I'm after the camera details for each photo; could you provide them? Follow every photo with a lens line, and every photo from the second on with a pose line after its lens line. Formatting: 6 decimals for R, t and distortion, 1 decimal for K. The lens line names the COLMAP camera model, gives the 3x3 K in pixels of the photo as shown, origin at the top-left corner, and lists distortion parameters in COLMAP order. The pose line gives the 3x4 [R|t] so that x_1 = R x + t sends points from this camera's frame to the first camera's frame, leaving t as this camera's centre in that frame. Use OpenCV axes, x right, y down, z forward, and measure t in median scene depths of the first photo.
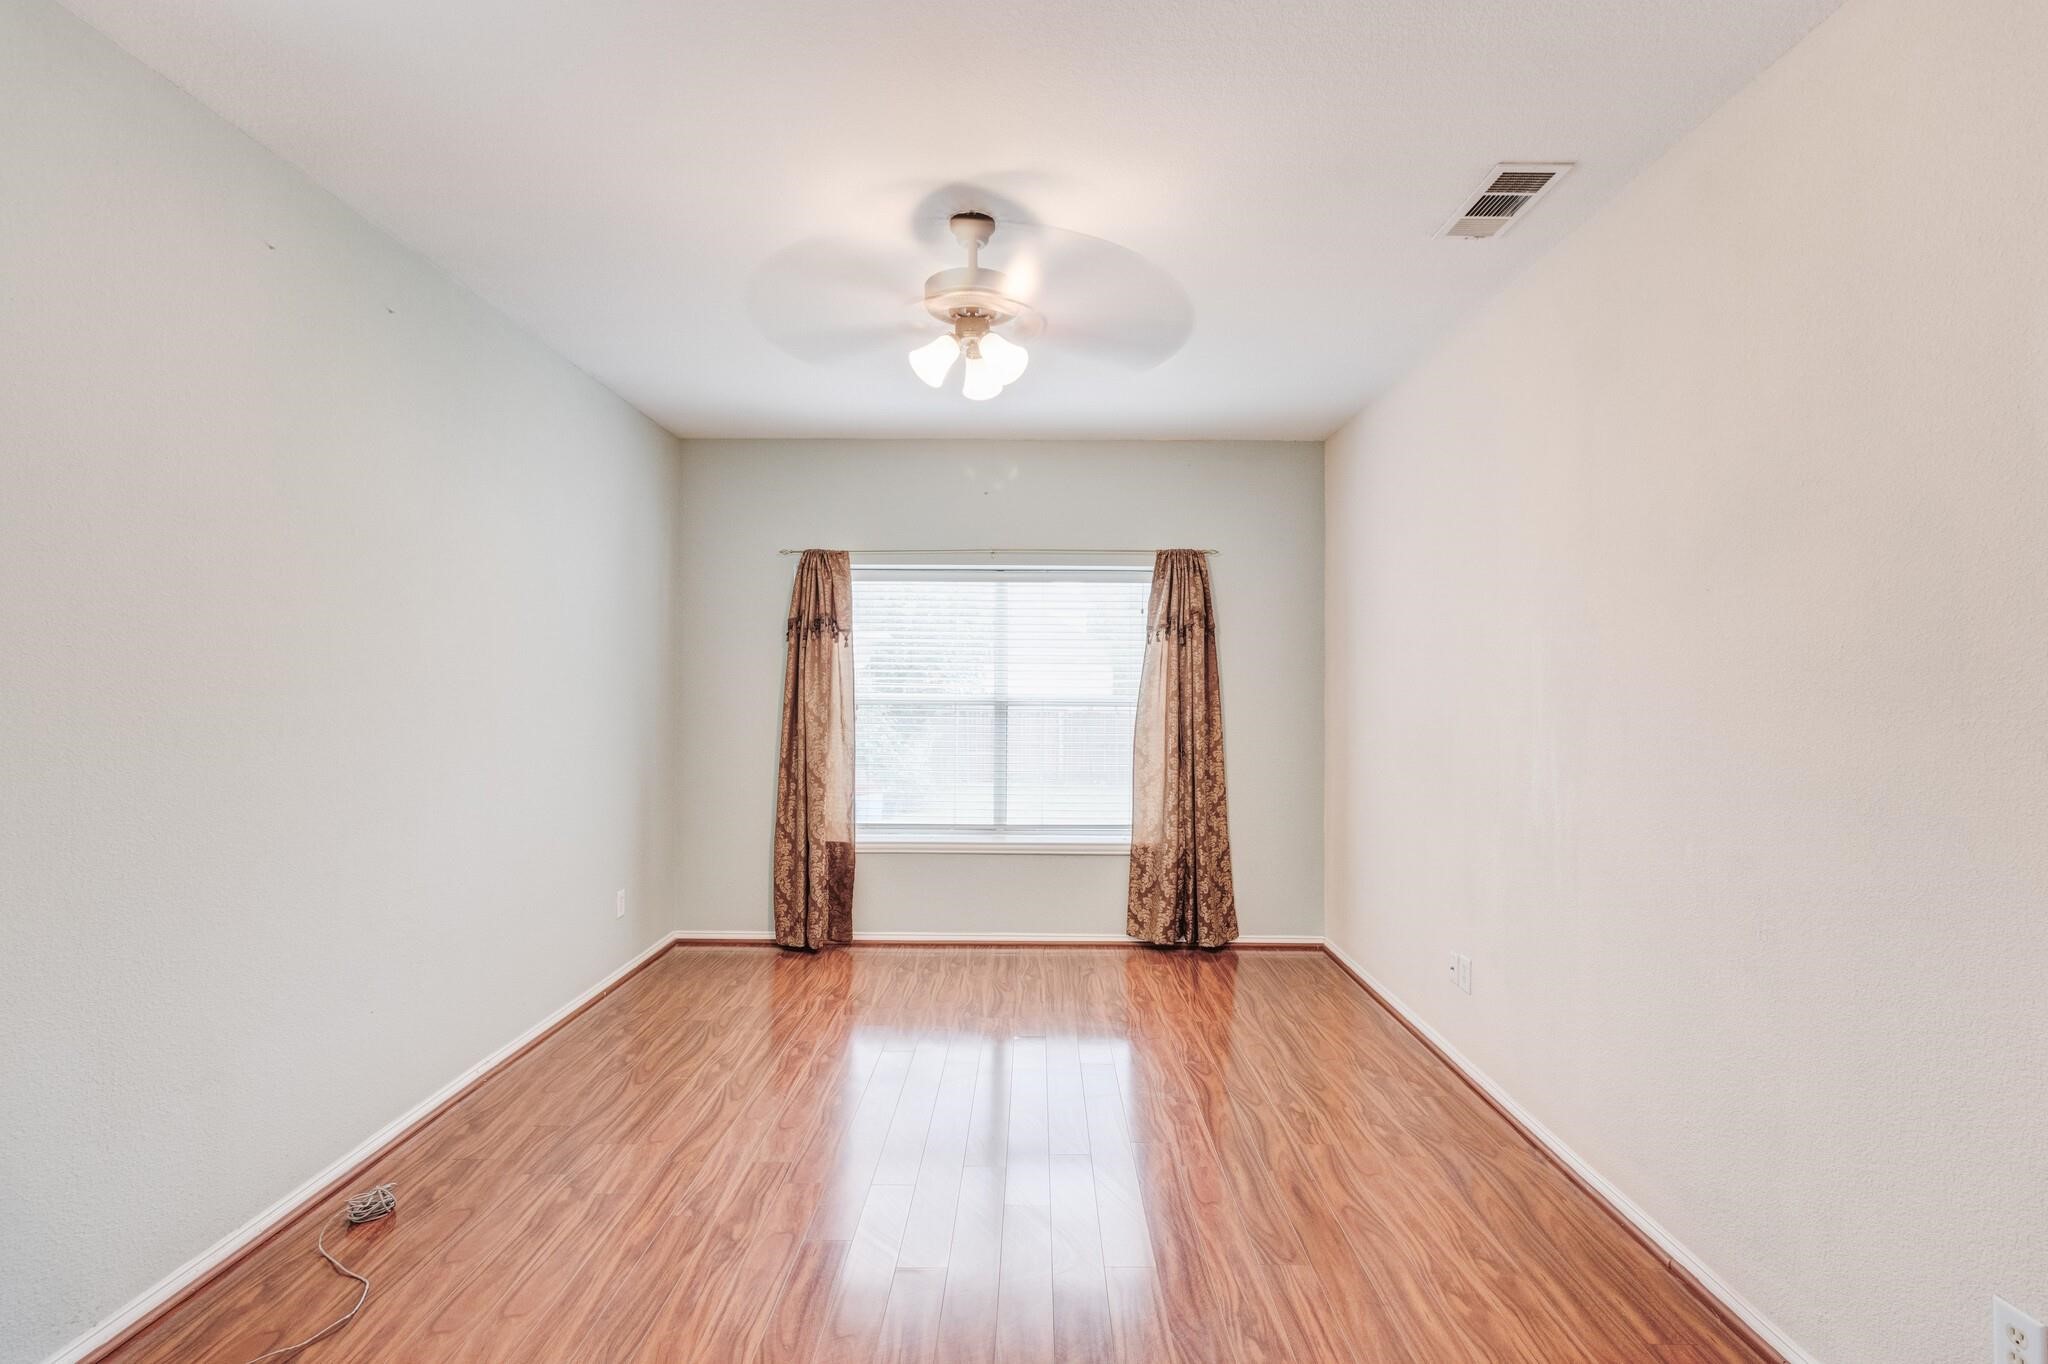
lens RADIAL K [[944.4, 0, 1024.4], [0, 944.4, 691.5], [0, 0, 1]] dist [-0.000534, 0.001892]
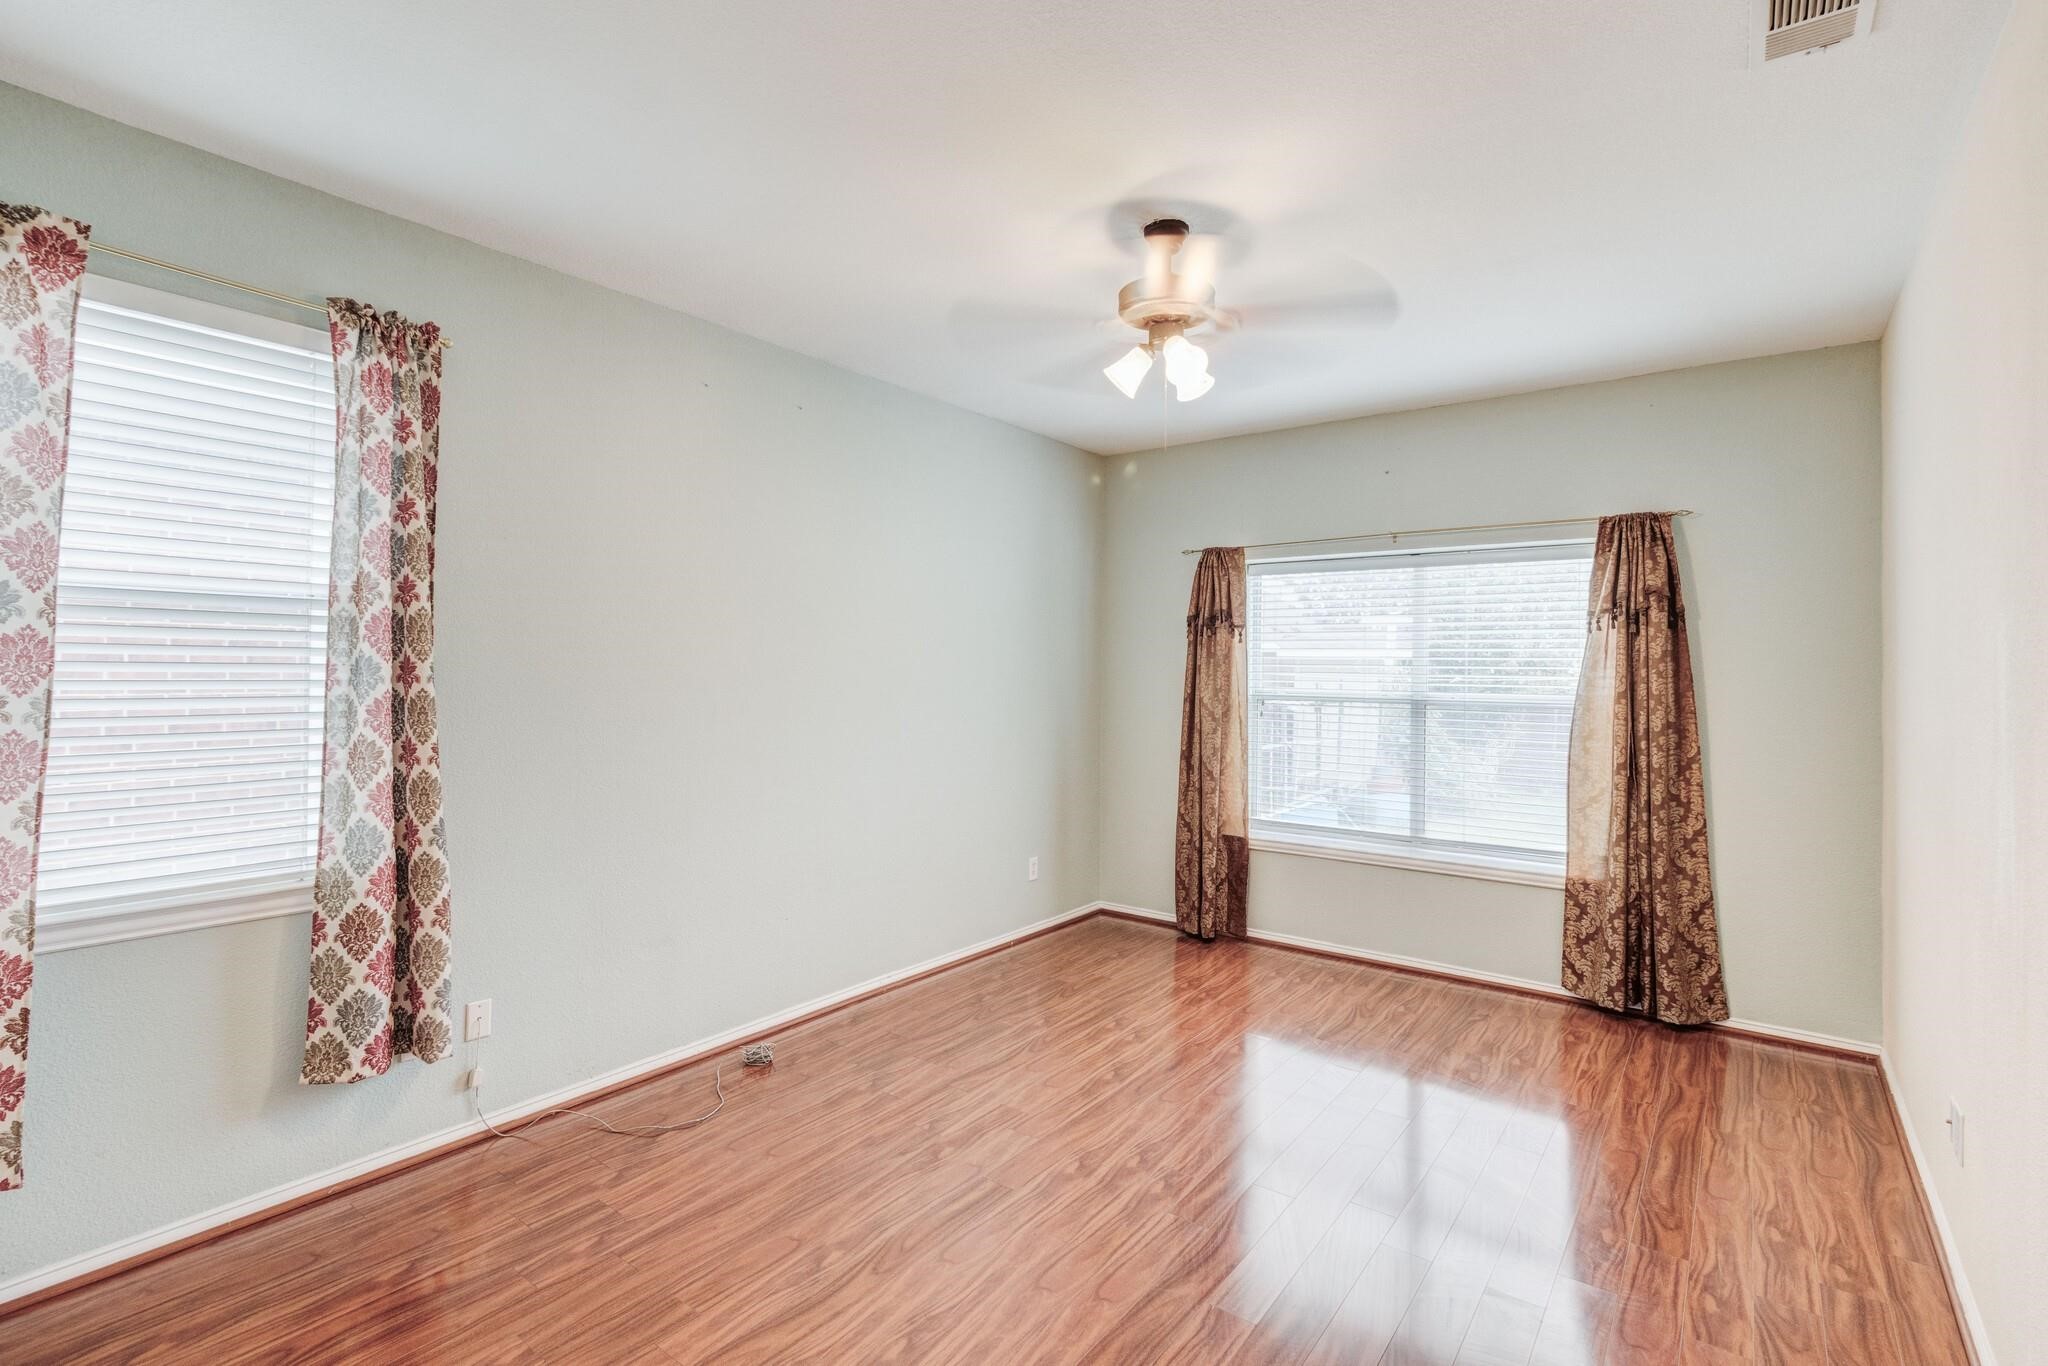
lens RADIAL K [[944.4, 0, 1010.6], [0, 944.4, 672.4], [0, 0, 1]] dist [-0.000534, 0.001892]
pose [[0.801819, 0.003673, -0.597556, 0.219998], [-0.008494, 0.999950, -0.005250, -0.008293], [0.597507, 0.009285, 0.801810, 0.050381]]
